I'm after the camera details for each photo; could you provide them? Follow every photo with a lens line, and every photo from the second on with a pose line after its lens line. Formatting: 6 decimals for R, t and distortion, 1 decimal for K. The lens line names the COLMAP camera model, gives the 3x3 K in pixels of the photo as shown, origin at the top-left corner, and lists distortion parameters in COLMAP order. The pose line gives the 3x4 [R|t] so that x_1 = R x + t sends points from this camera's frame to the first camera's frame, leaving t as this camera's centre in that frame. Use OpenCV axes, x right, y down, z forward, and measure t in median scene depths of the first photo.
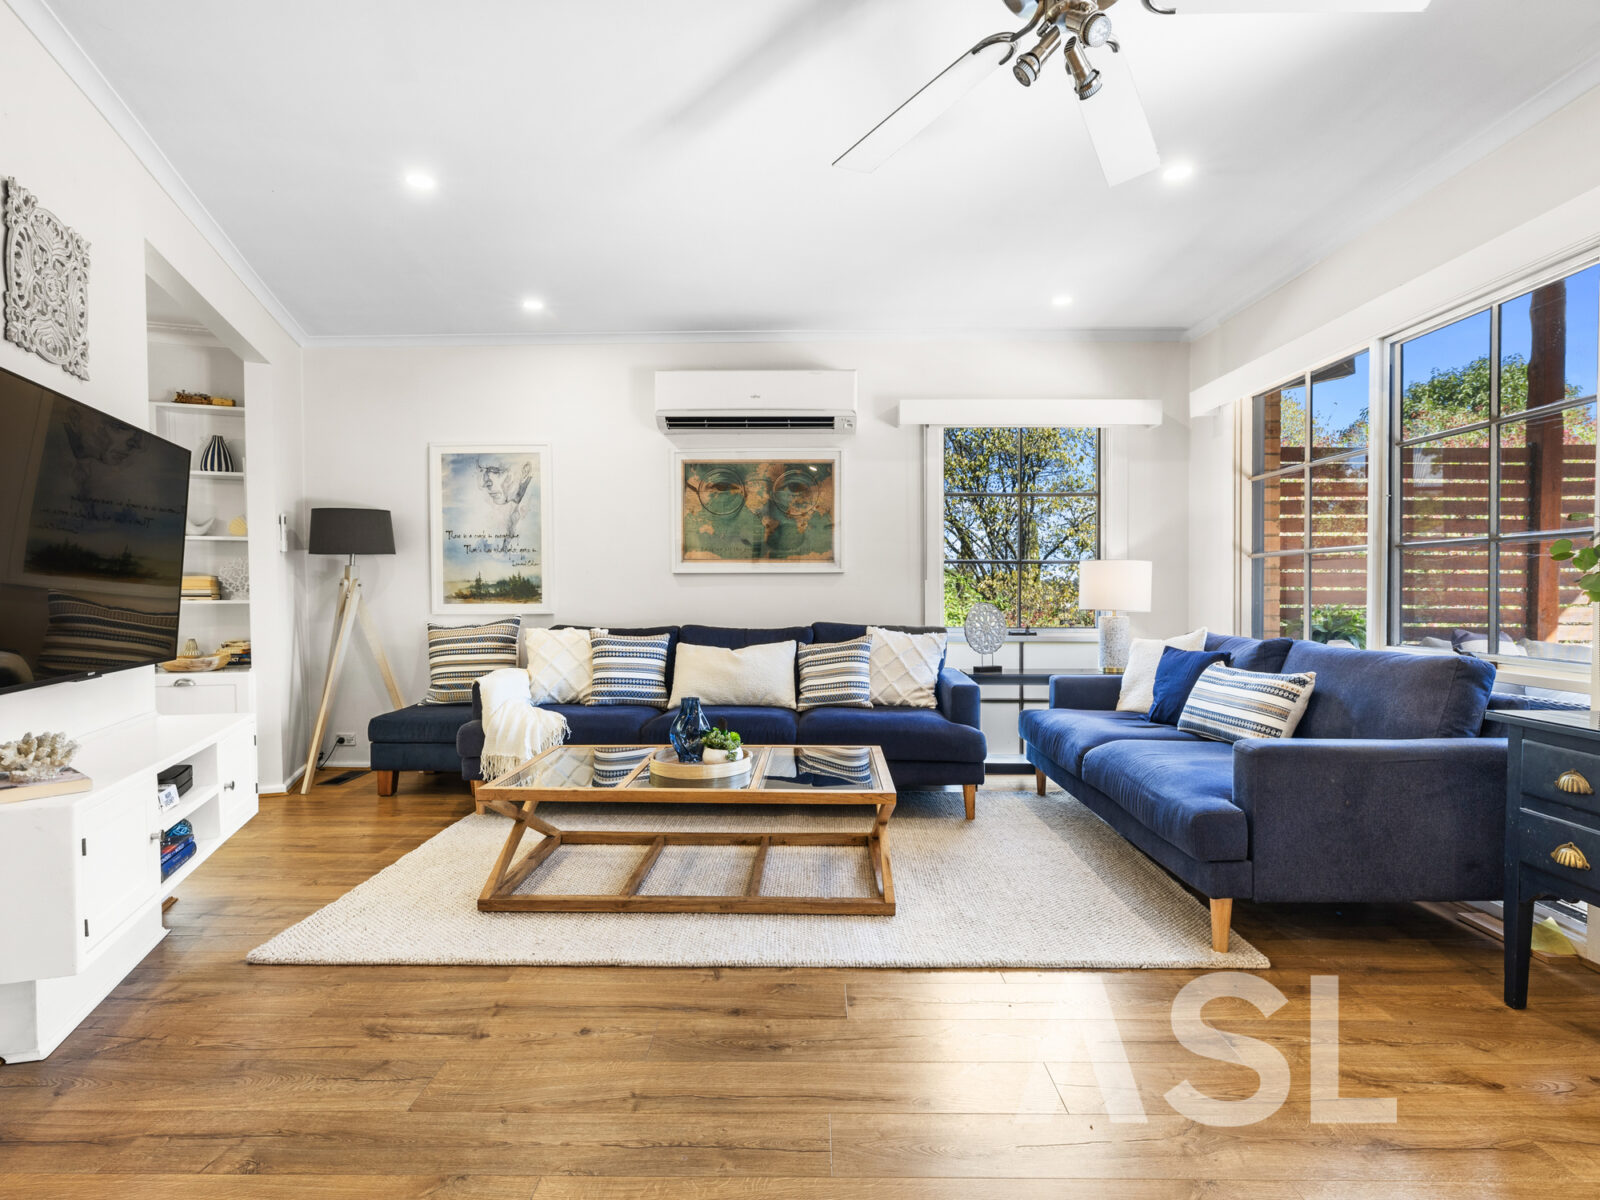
lens RADIAL K [[823.3, 0, 800.0], [0, 823.3, 600.0], [0, 0, 1]] dist [0.003237, 0.000731]
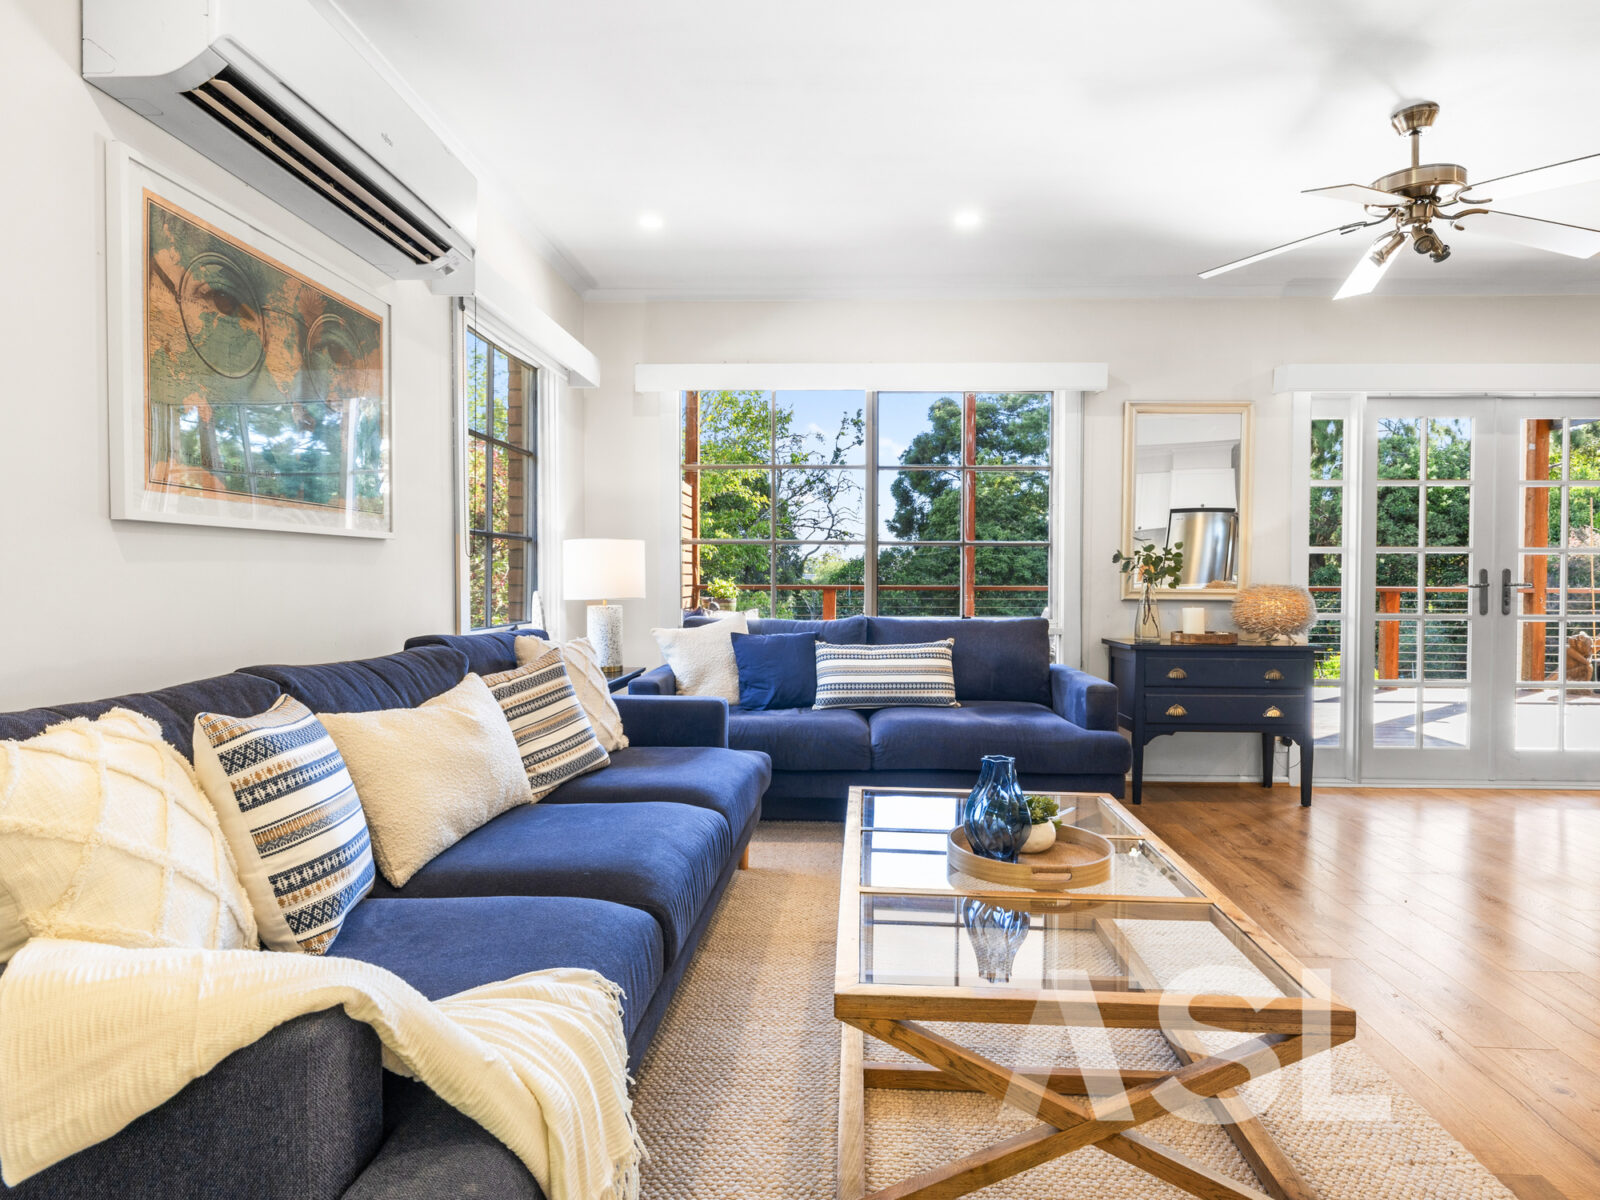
lens RADIAL K [[893.4, 0, 800.3], [0, 893.4, 592.9], [0, 0, 1]] dist [-0.003070, 0.000784]
pose [[0.044325, -0.019009, 0.998836, -0.569406], [0.007362, 0.999798, 0.018701, -0.009942], [-0.998990, 0.006524, 0.044456, 0.817565]]
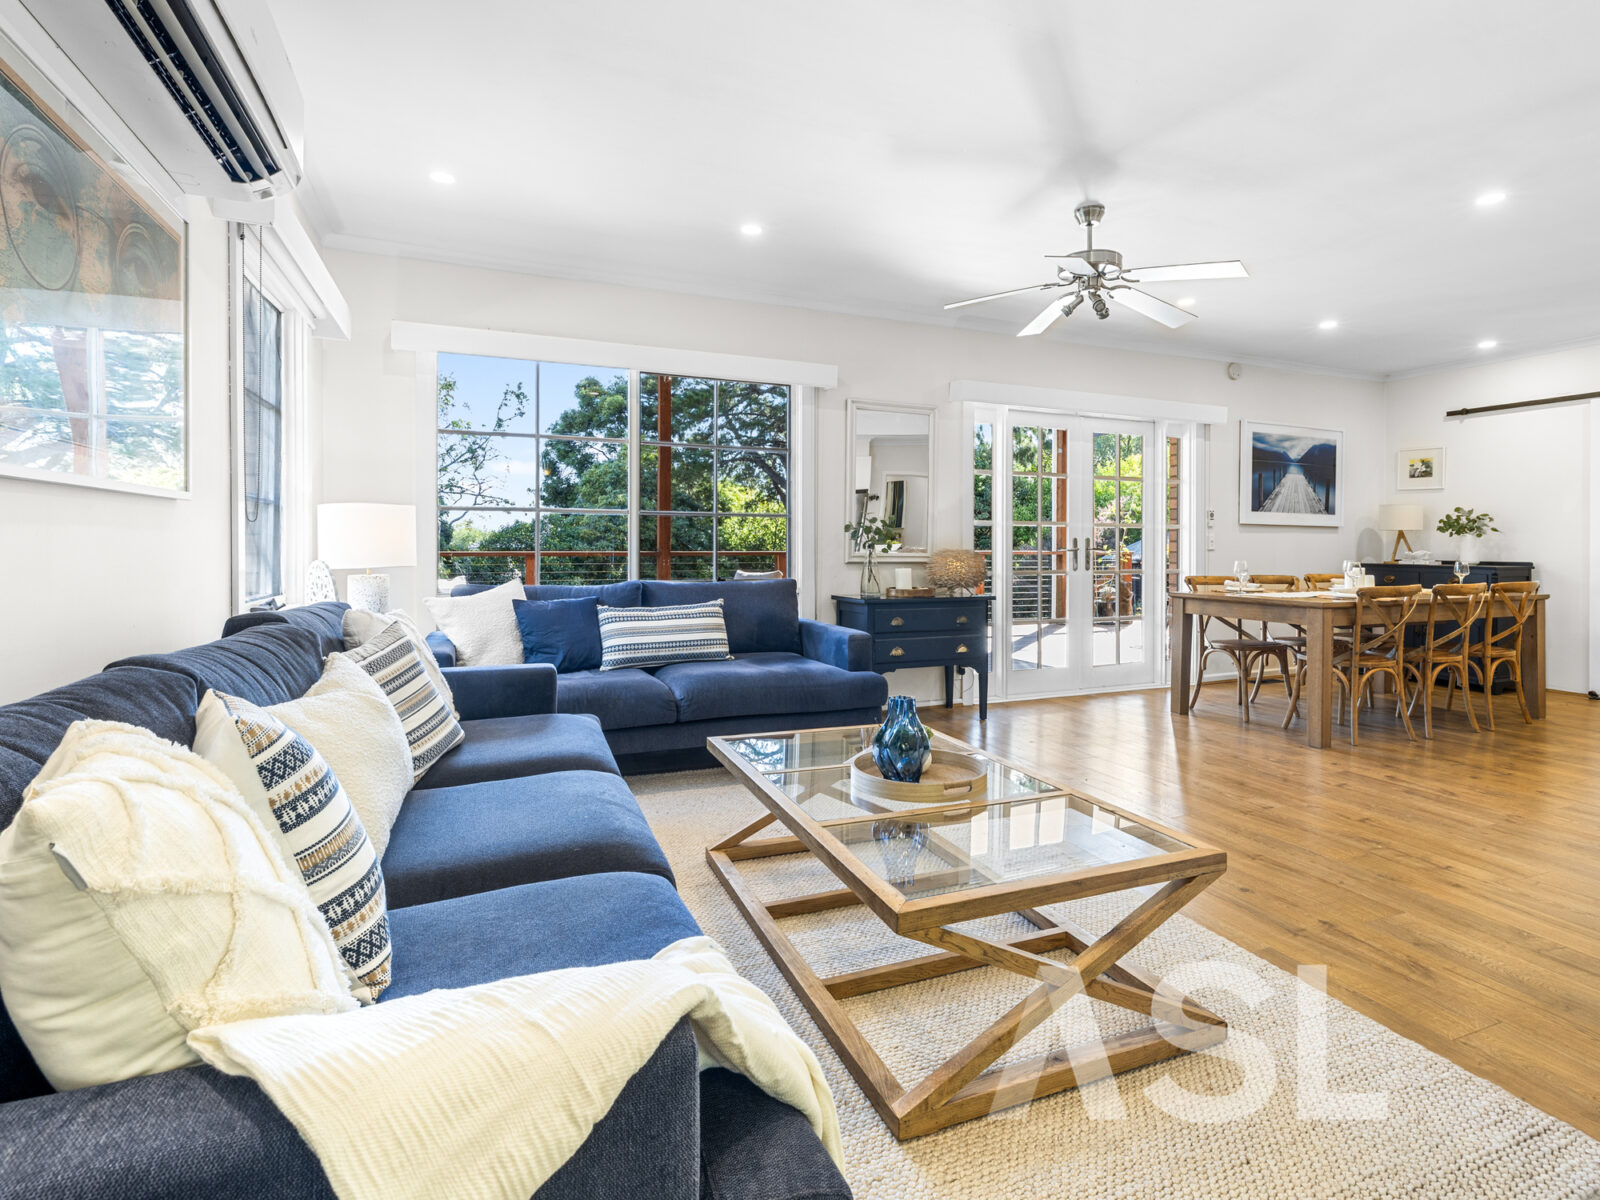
lens RADIAL K [[808.0, 0, 811.6], [0, 808.0, 544.9], [0, 0, 1]] dist [0.006903, -0.000237]
pose [[-0.390111, -0.002901, 0.920763, -0.539769], [0.006741, 0.999959, 0.006007, -0.011961], [-0.920743, 0.008550, -0.390075, 0.982535]]
